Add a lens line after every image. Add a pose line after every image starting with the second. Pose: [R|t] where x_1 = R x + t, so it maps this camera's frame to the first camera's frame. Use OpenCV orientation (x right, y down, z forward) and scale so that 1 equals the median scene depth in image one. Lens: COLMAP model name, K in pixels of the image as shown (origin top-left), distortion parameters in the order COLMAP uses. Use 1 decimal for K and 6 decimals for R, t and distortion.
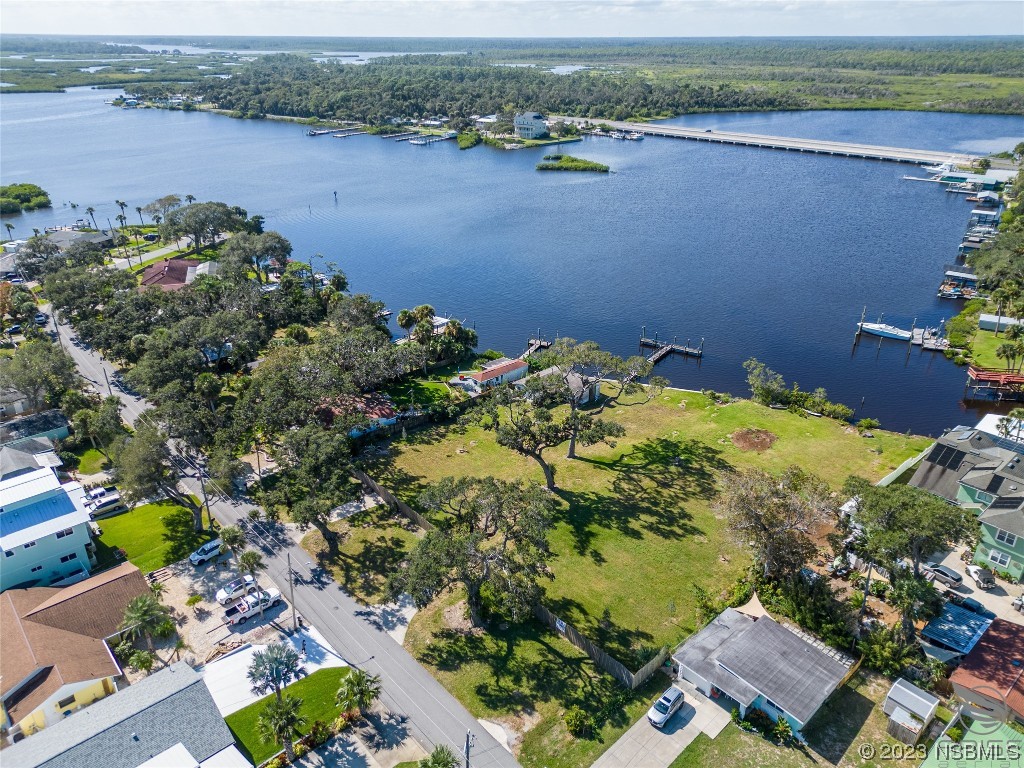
lens RADIAL K [[740.1, 0, 513.7], [0, 740.1, 367.2], [0, 0, 1]] dist [0.055049, -0.046023]
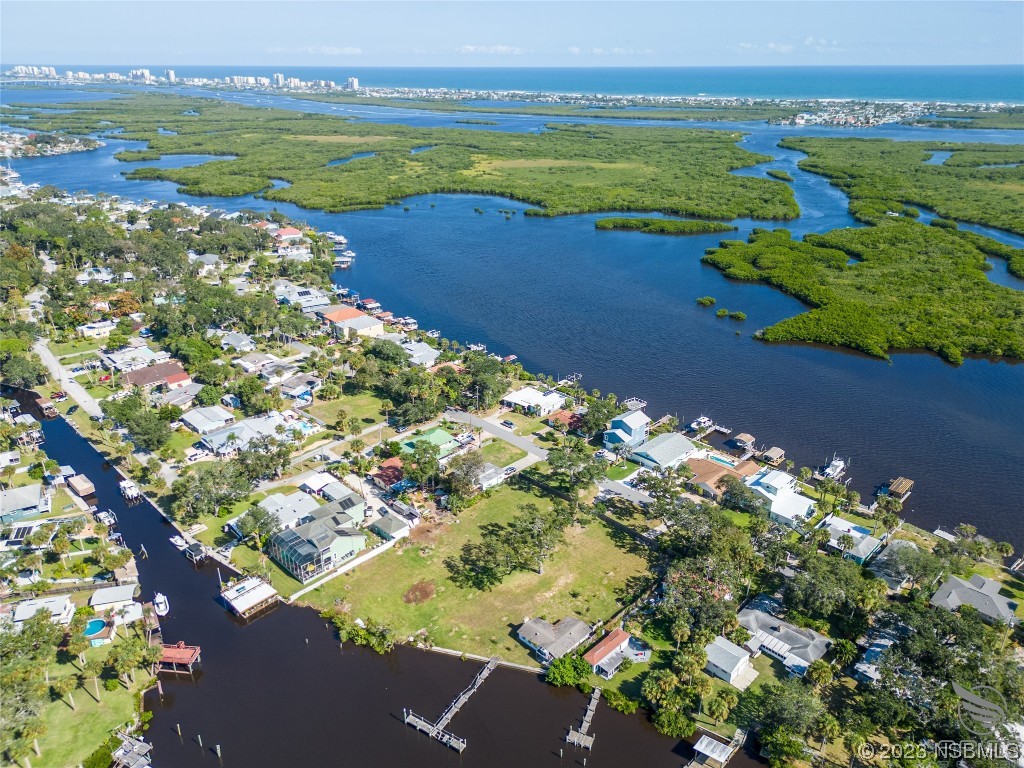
lens RADIAL K [[720.9, 0, 508.9], [0, 720.9, 384.3], [0, 0, 1]] dist [0.062586, -0.057511]
pose [[-0.998859, 0.017267, -0.044520, 0.229220], [-0.021334, 0.672738, 0.739573, -1.426932], [0.042721, 0.739679, -0.671602, 1.892852]]
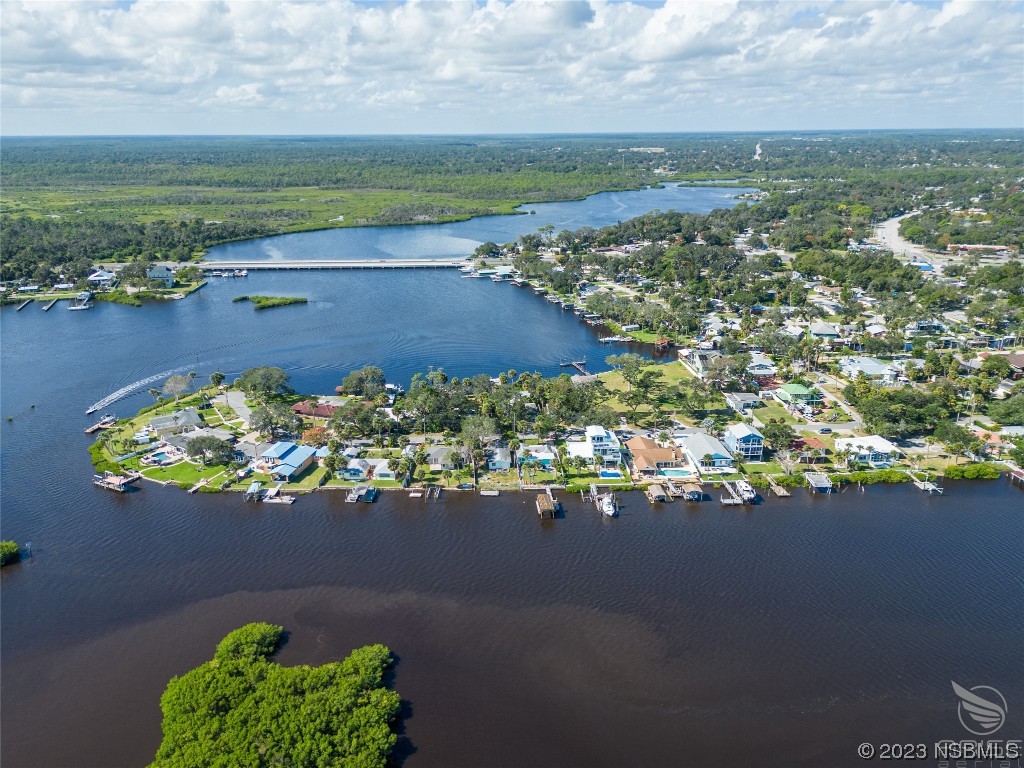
lens RADIAL K [[744.5, 0, 512.0], [0, 744.5, 384.0], [0, 0, 1]] dist [0.065509, -0.065370]
pose [[0.619001, -0.257295, 0.742049, -2.462676], [0.328097, 0.943138, 0.053329, -0.230416], [-0.713575, 0.210453, 0.668221, -0.620842]]
